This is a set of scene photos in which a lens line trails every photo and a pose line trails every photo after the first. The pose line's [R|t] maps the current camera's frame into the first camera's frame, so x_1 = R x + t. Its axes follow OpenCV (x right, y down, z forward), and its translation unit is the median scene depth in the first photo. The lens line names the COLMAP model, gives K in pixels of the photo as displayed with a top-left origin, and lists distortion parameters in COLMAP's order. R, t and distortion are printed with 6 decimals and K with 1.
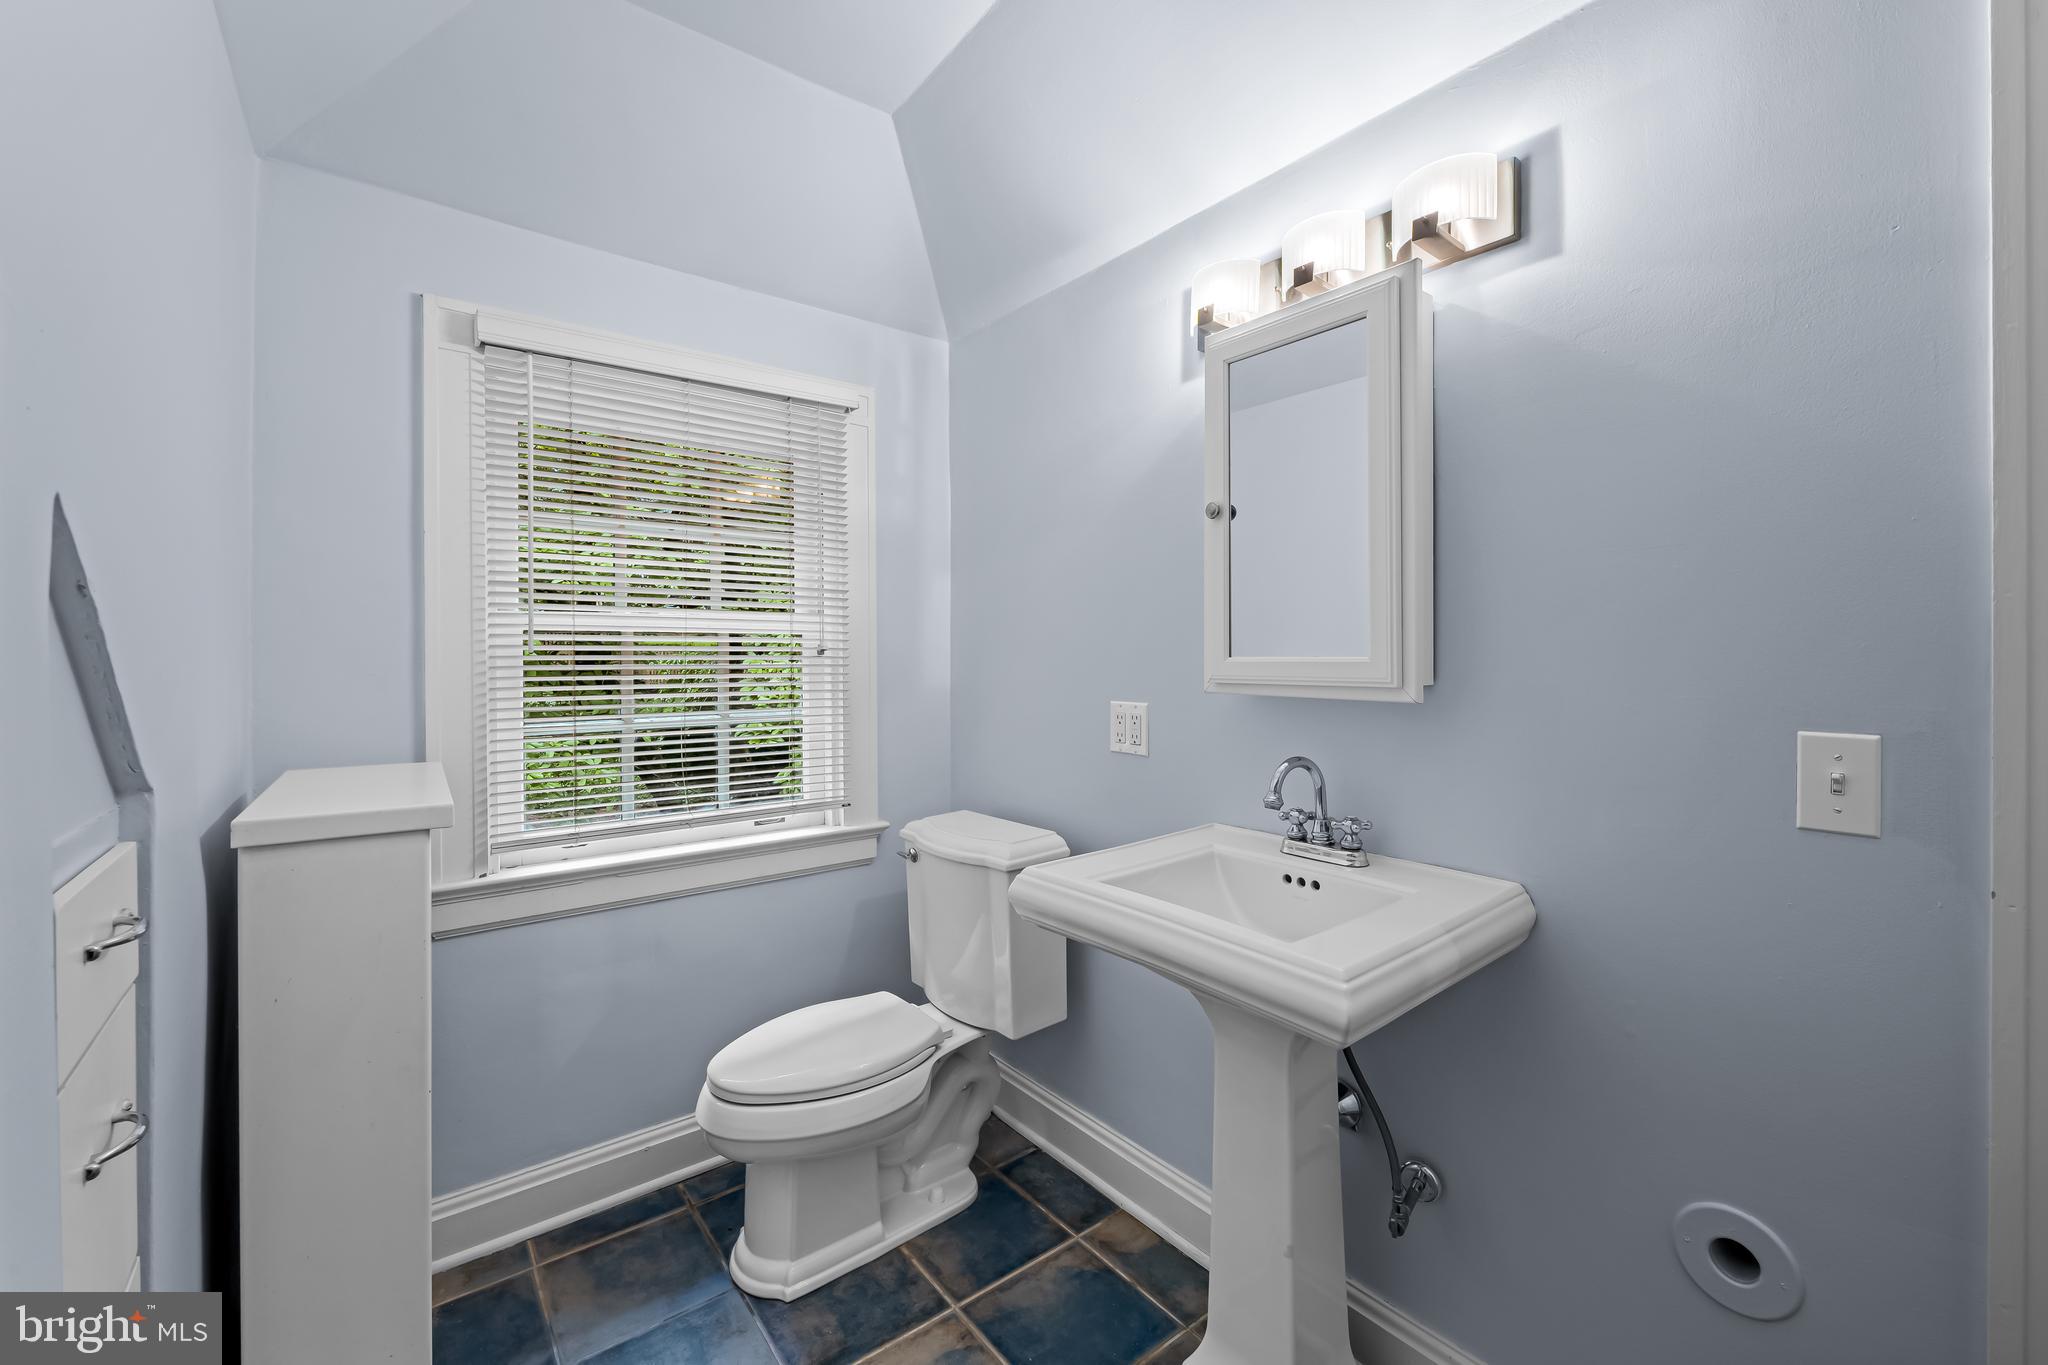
lens RADIAL K [[824.3, 0, 1023.3], [0, 824.3, 666.4], [0, 0, 1]] dist [-0.009118, 0.000933]
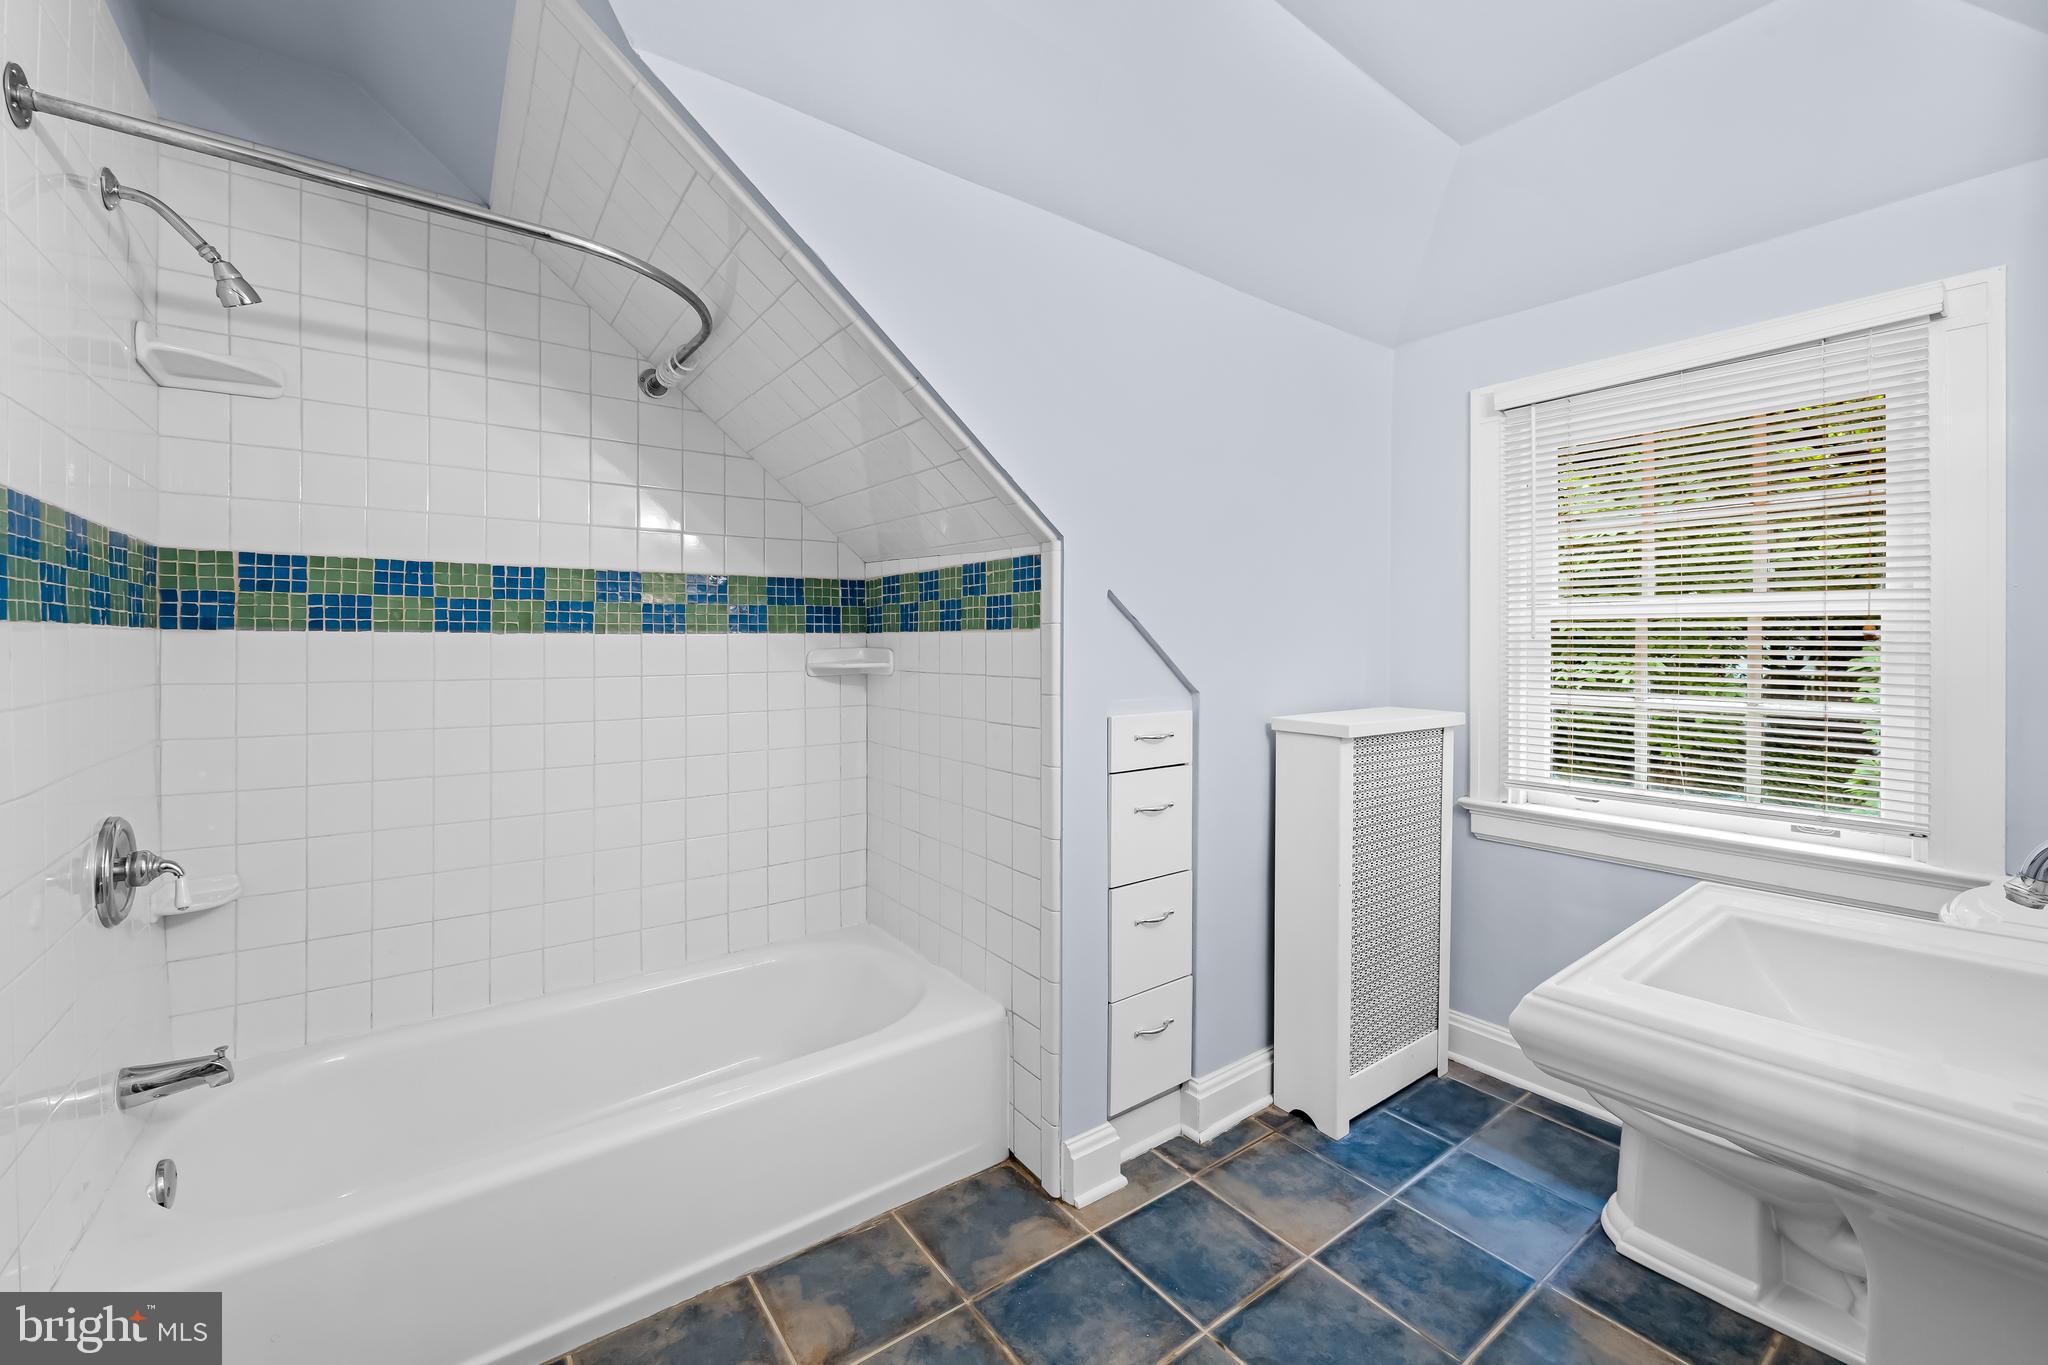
lens RADIAL K [[824.3, 0, 1014.6], [0, 824.3, 640.4], [0, 0, 1]] dist [-0.009118, 0.000933]
pose [[-0.036208, 0.004134, -0.999336, 0.766449], [-0.007944, 0.999959, 0.004424, -0.012499], [0.999313, 0.008099, -0.036174, 0.244380]]
